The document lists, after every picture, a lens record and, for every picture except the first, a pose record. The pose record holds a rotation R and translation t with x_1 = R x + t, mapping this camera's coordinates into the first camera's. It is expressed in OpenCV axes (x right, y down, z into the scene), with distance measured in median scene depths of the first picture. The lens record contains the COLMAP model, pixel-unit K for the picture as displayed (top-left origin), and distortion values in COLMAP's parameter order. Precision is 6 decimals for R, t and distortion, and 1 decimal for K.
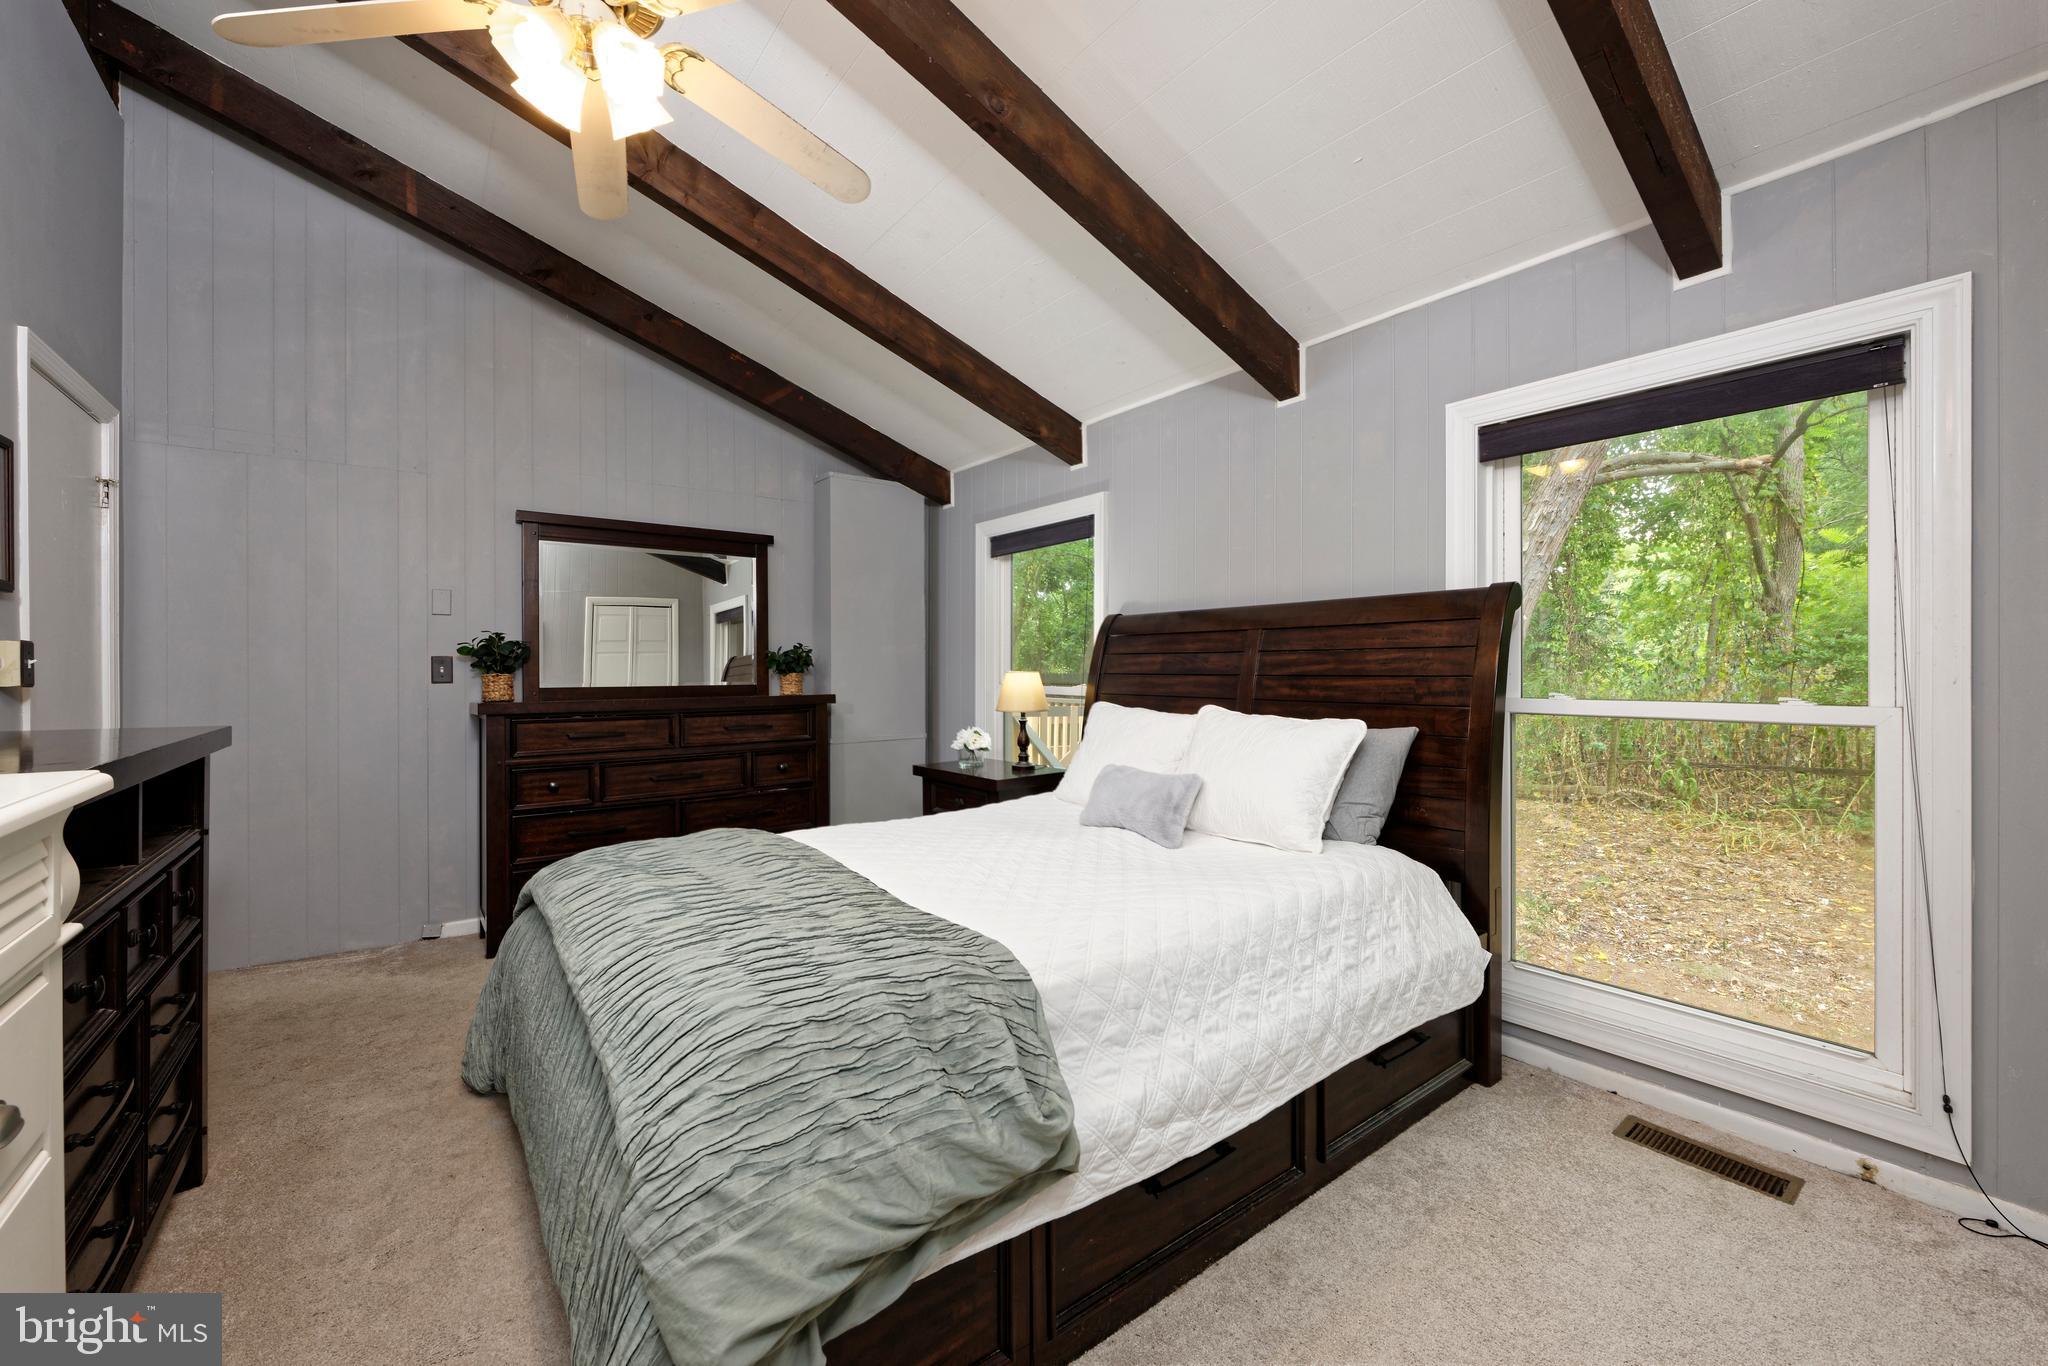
lens RADIAL K [[804.2, 0, 1024.0], [0, 804.2, 683.0], [0, 0, 1]] dist [-0.001111, -0.000106]
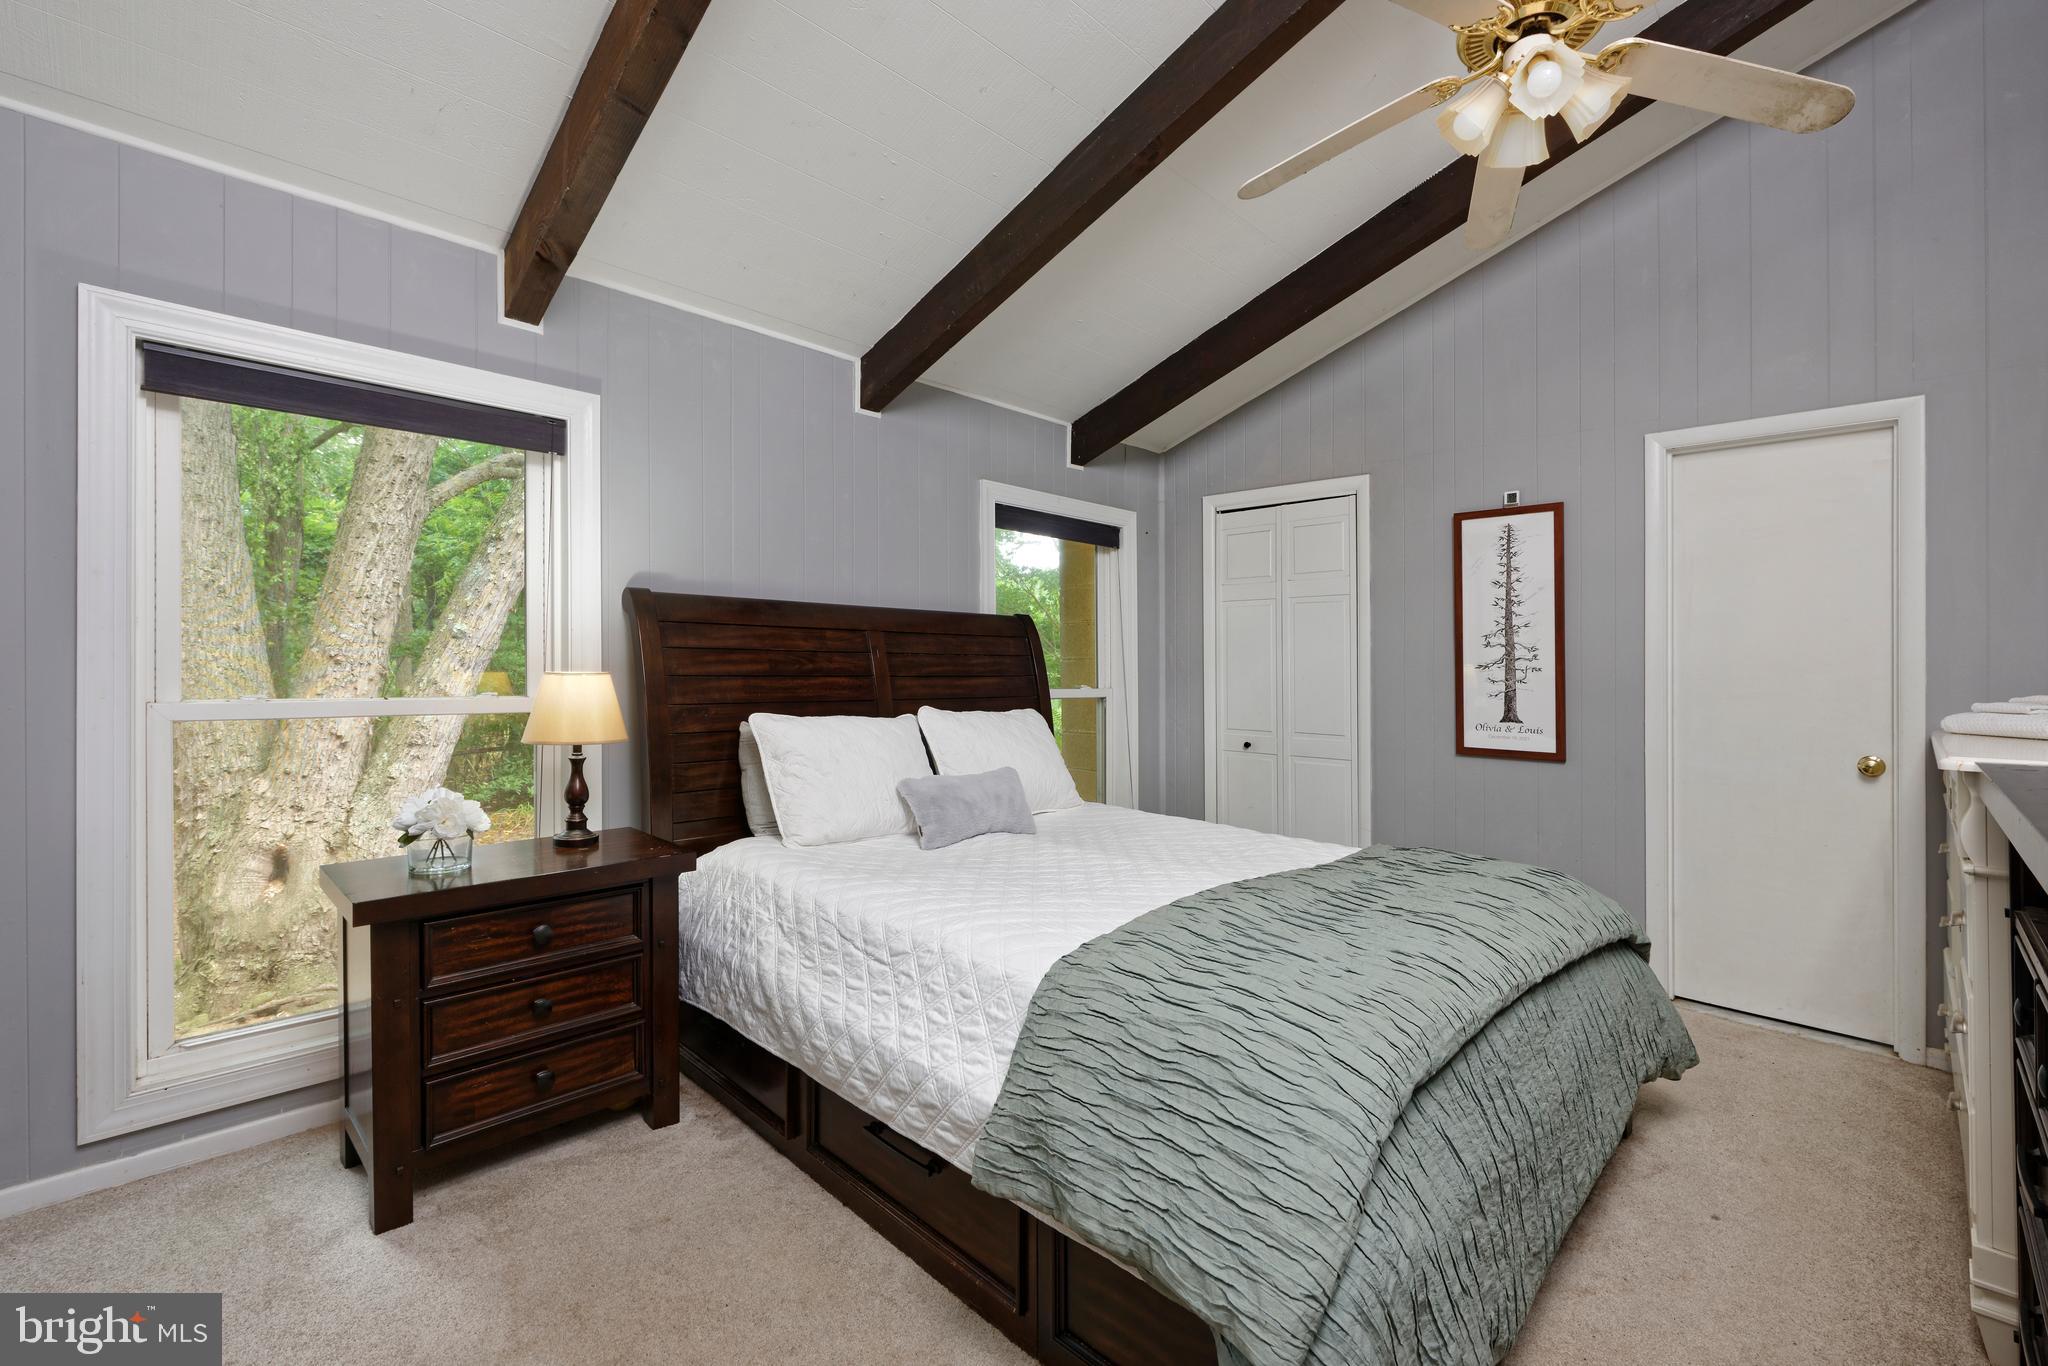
lens RADIAL K [[775.9, 0, 1024.0], [0, 775.9, 683.0], [0, 0, 1]] dist [-0.000834, -0.000101]
pose [[-0.073797, -0.010979, 0.997213, -0.570866], [0.013175, 0.999841, 0.011983, -0.008474], [-0.997186, 0.014023, -0.073641, 0.726863]]
